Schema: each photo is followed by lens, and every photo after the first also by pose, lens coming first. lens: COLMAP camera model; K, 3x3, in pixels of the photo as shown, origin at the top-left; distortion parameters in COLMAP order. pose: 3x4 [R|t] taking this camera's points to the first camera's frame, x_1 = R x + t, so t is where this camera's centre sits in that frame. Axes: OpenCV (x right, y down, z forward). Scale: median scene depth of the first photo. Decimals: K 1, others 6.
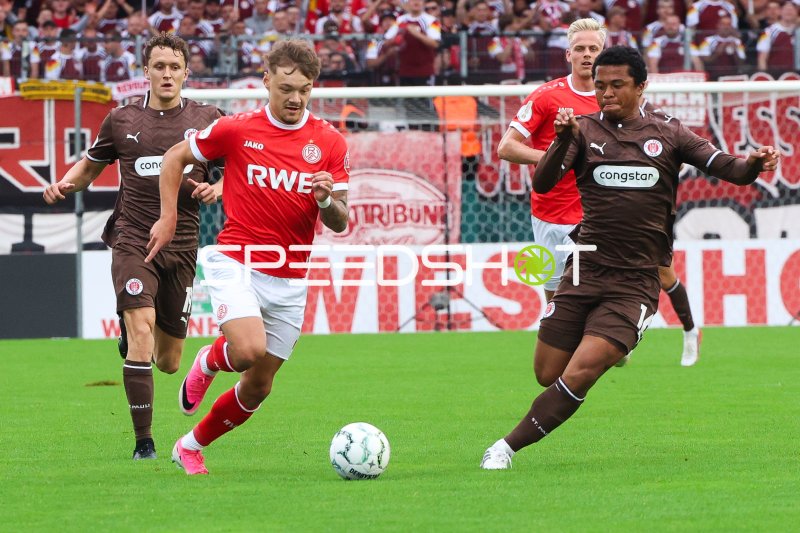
lens RADIAL K [[3793.8, 0, 399.7], [0, 3793.8, 266.6], [0, 0, 1]] dist [0.227646, 0.000000]
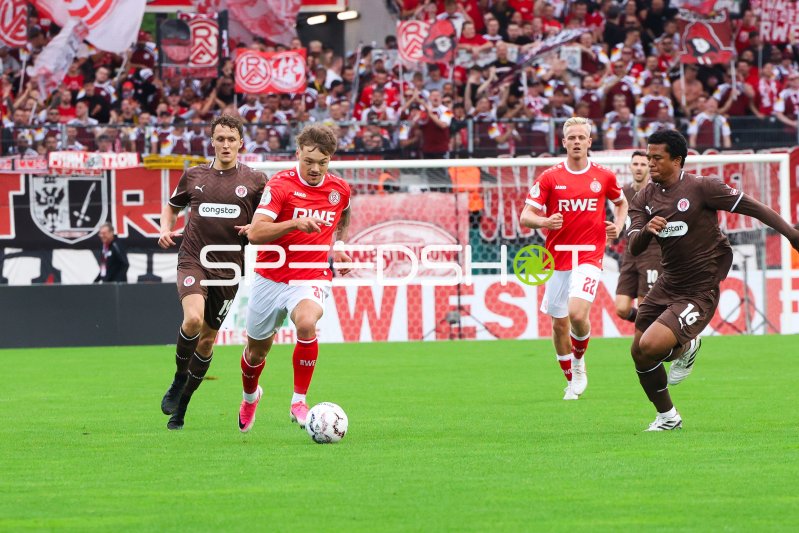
lens RADIAL K [[3789.0, 0, 399.7], [0, 3789.0, 266.7], [0, 0, 1]] dist [0.227646, 0.000000]
pose [[0.999995, -0.000643, 0.003009, -0.012584], [0.000704, 0.999792, -0.020393, 0.018481], [-0.002995, 0.020395, 0.999788, -0.353459]]
